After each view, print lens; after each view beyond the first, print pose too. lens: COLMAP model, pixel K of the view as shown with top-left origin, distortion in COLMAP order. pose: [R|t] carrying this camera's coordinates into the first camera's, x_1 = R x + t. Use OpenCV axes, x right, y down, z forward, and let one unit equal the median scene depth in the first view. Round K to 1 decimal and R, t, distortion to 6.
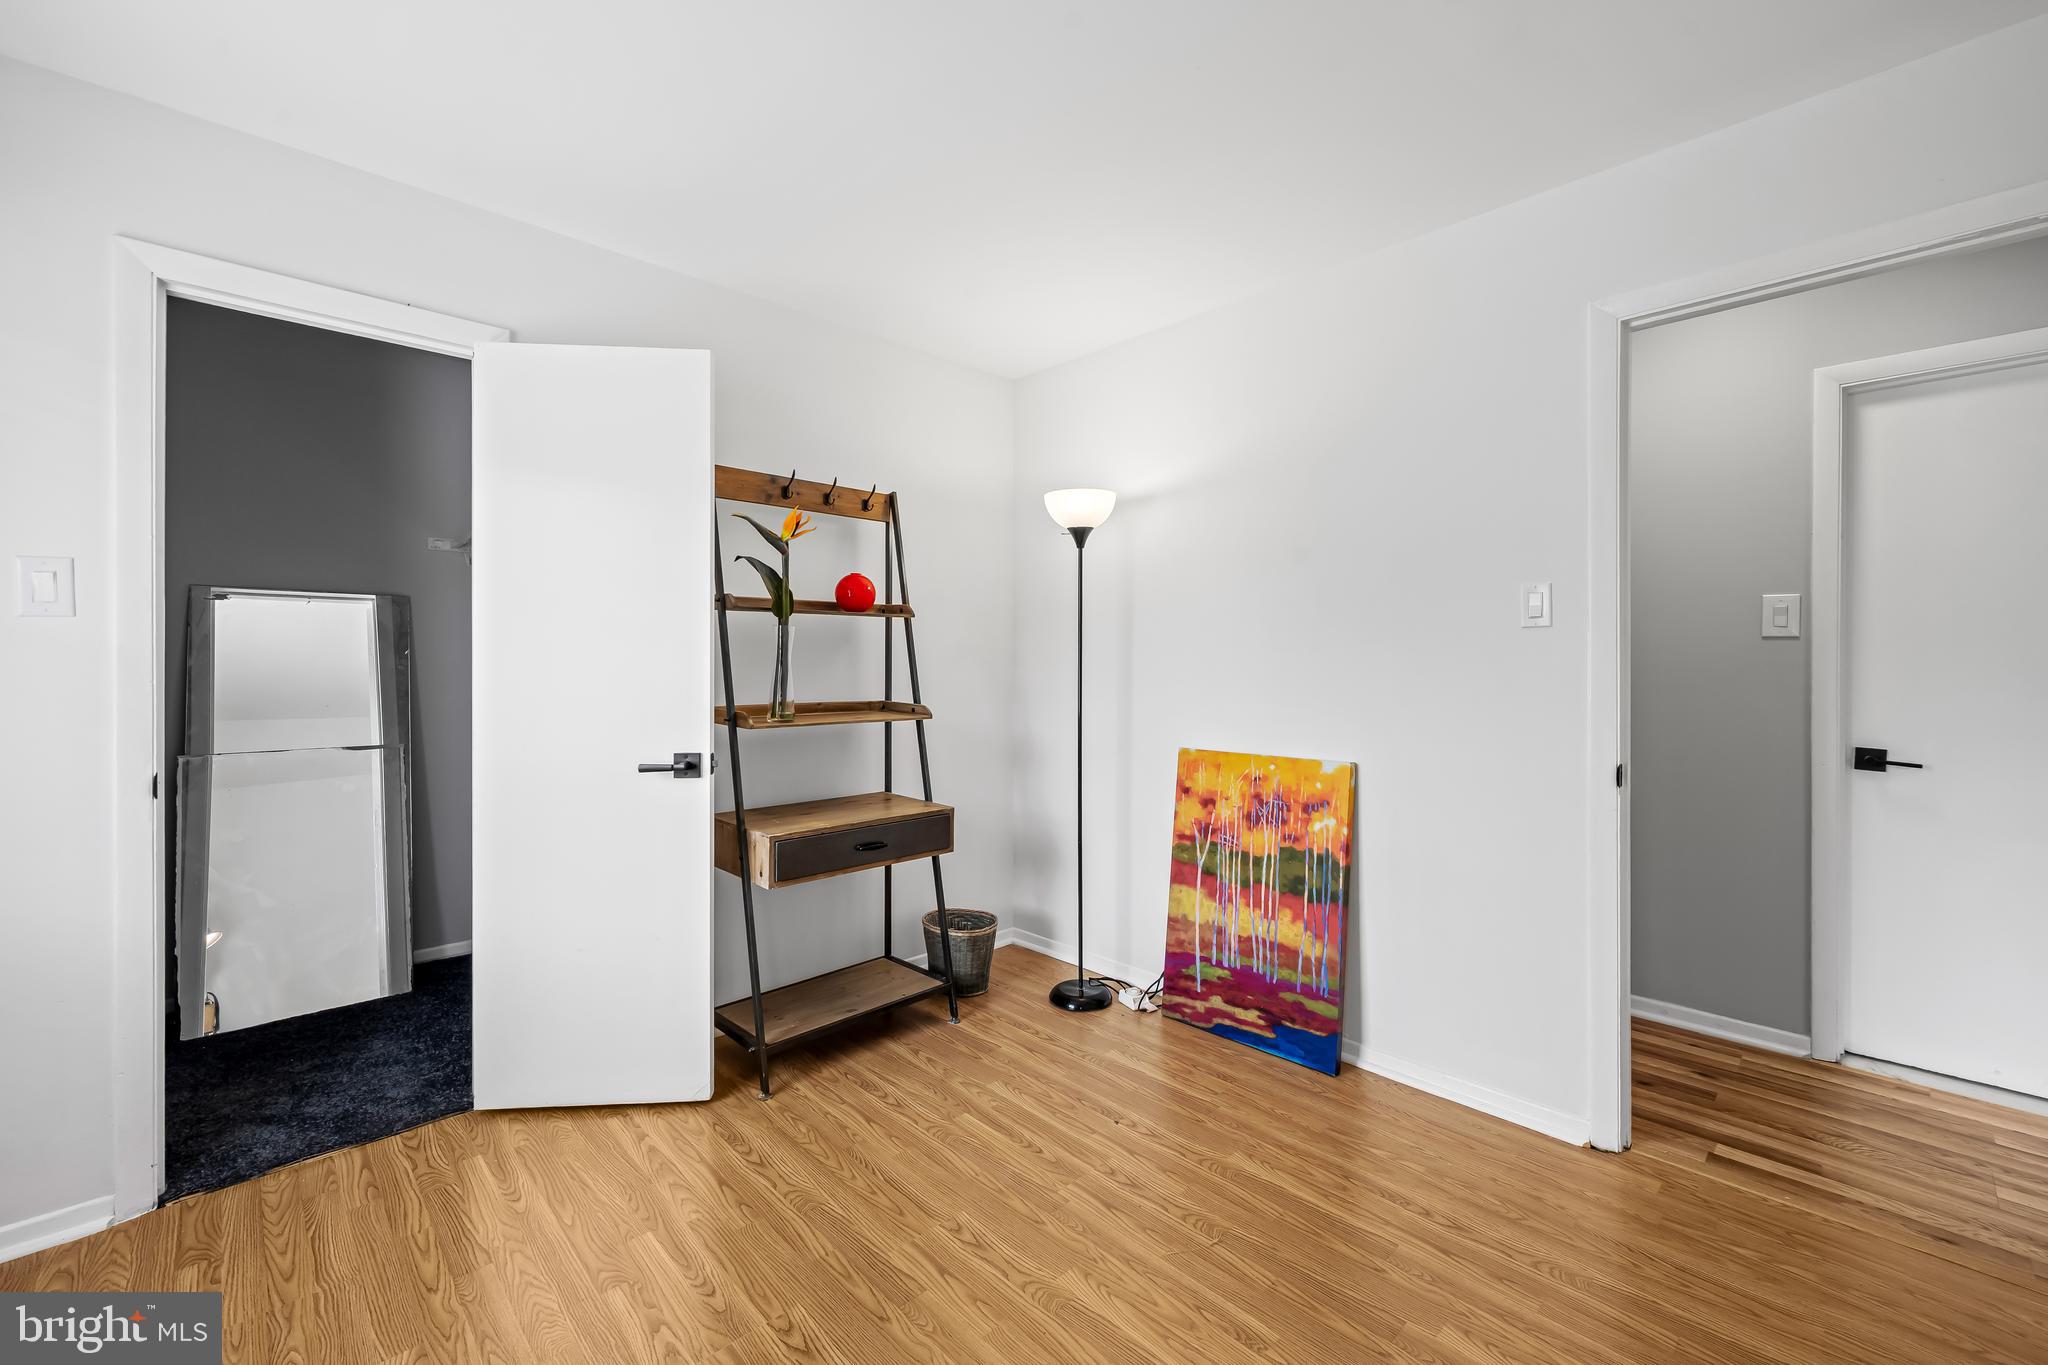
lens RADIAL K [[831.3, 0, 1019.8], [0, 831.3, 670.1], [0, 0, 1]] dist [-0.001780, -0.000086]
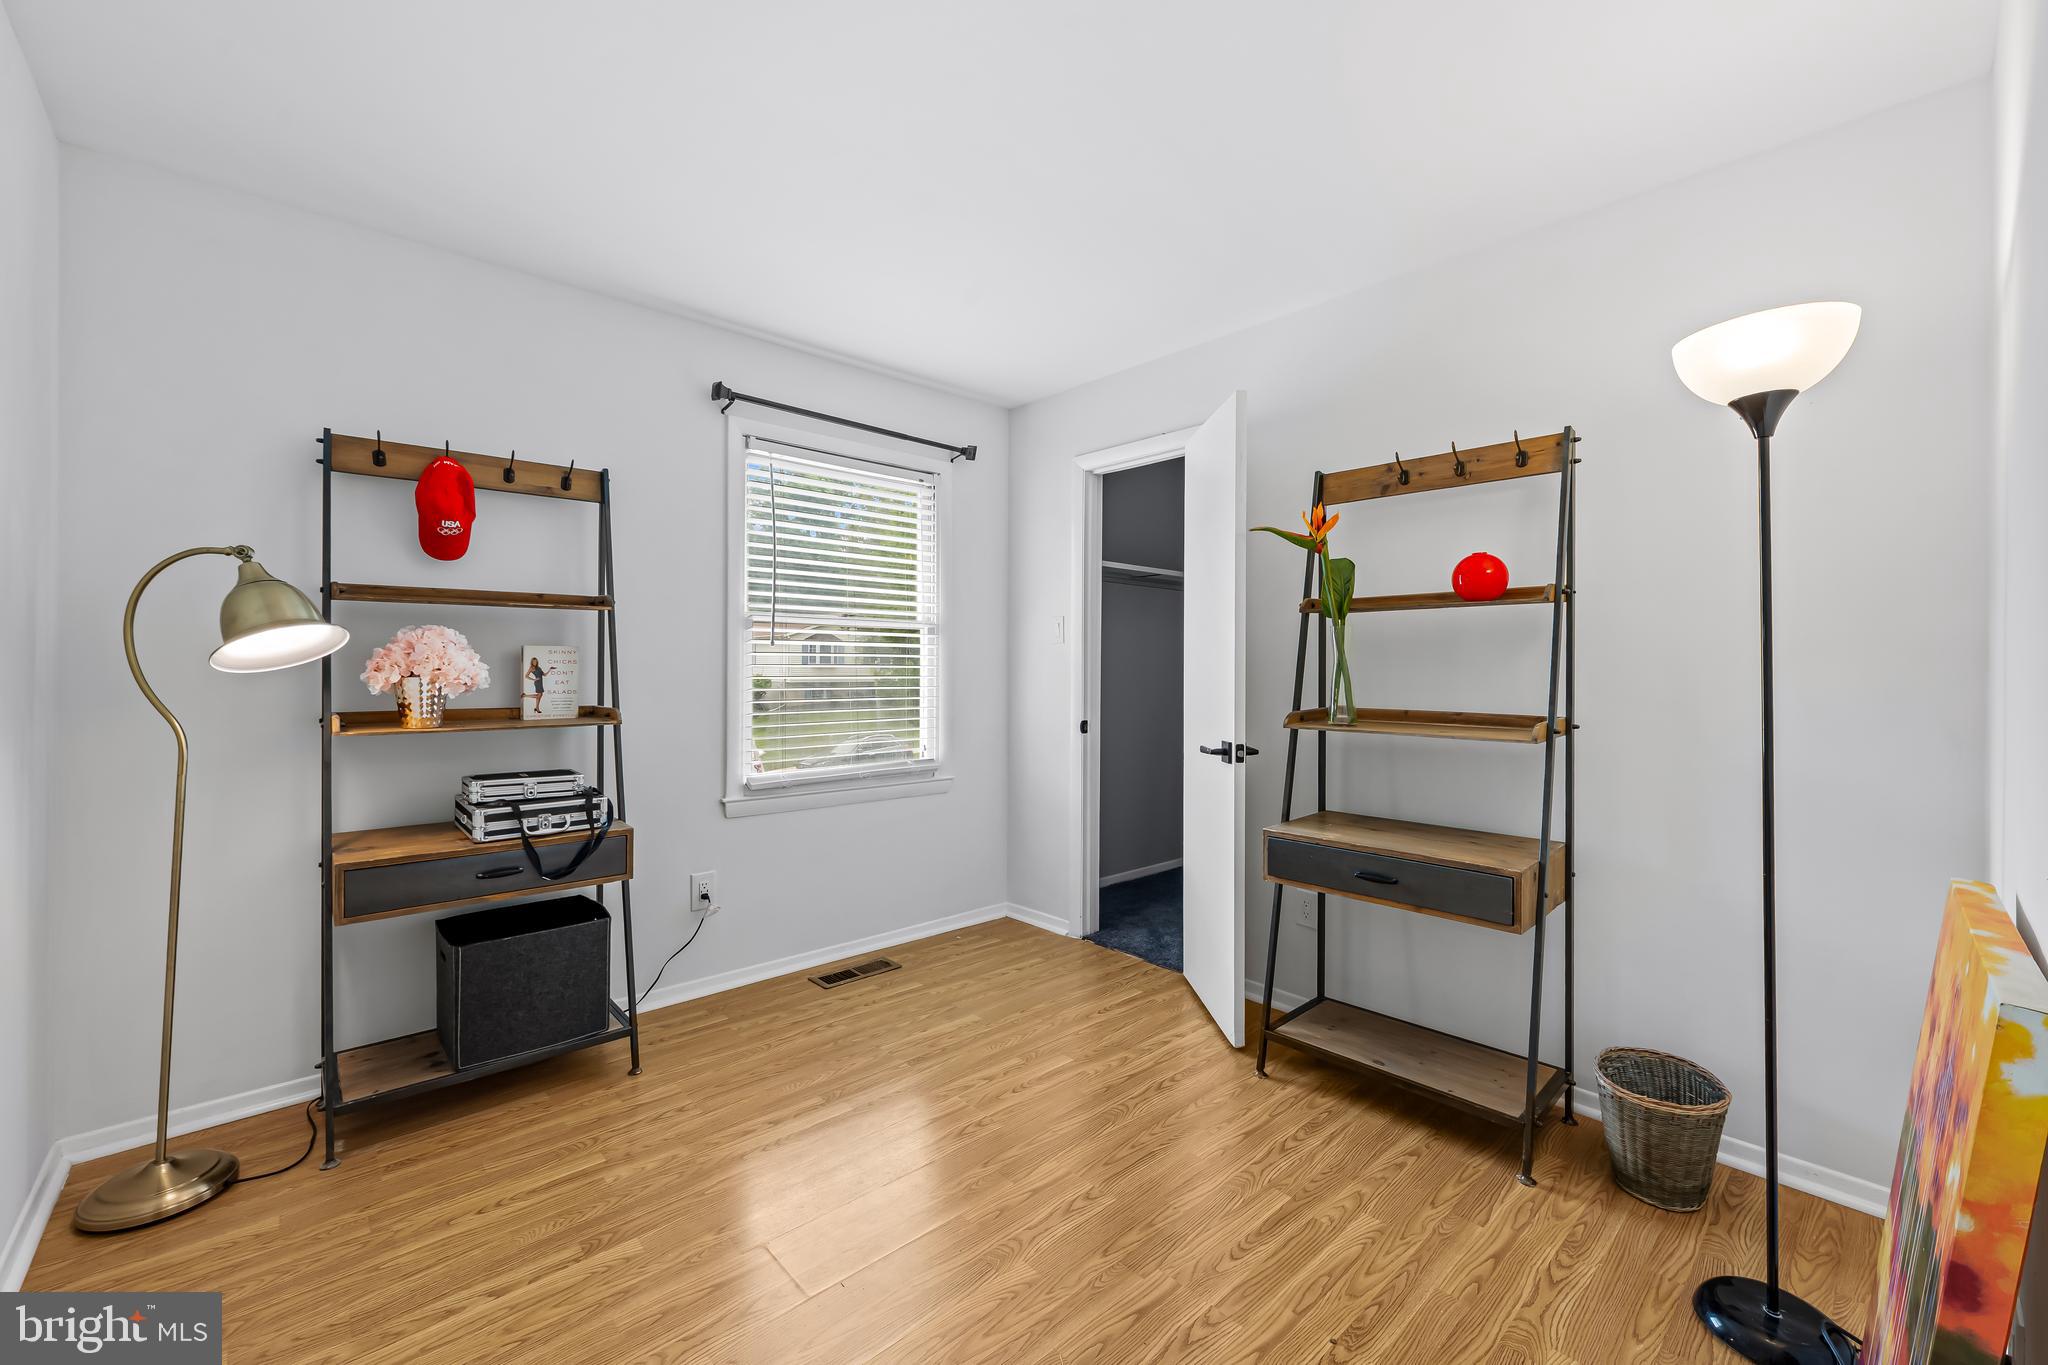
lens RADIAL K [[831.3, 0, 1019.8], [0, 831.3, 670.1], [0, 0, 1]] dist [-0.001780, -0.000086]
pose [[-0.032502, 0.001970, -0.999470, 0.724370], [-0.012034, 0.999925, 0.002362, 0.000116], [0.999399, 0.012105, -0.032476, 0.689028]]
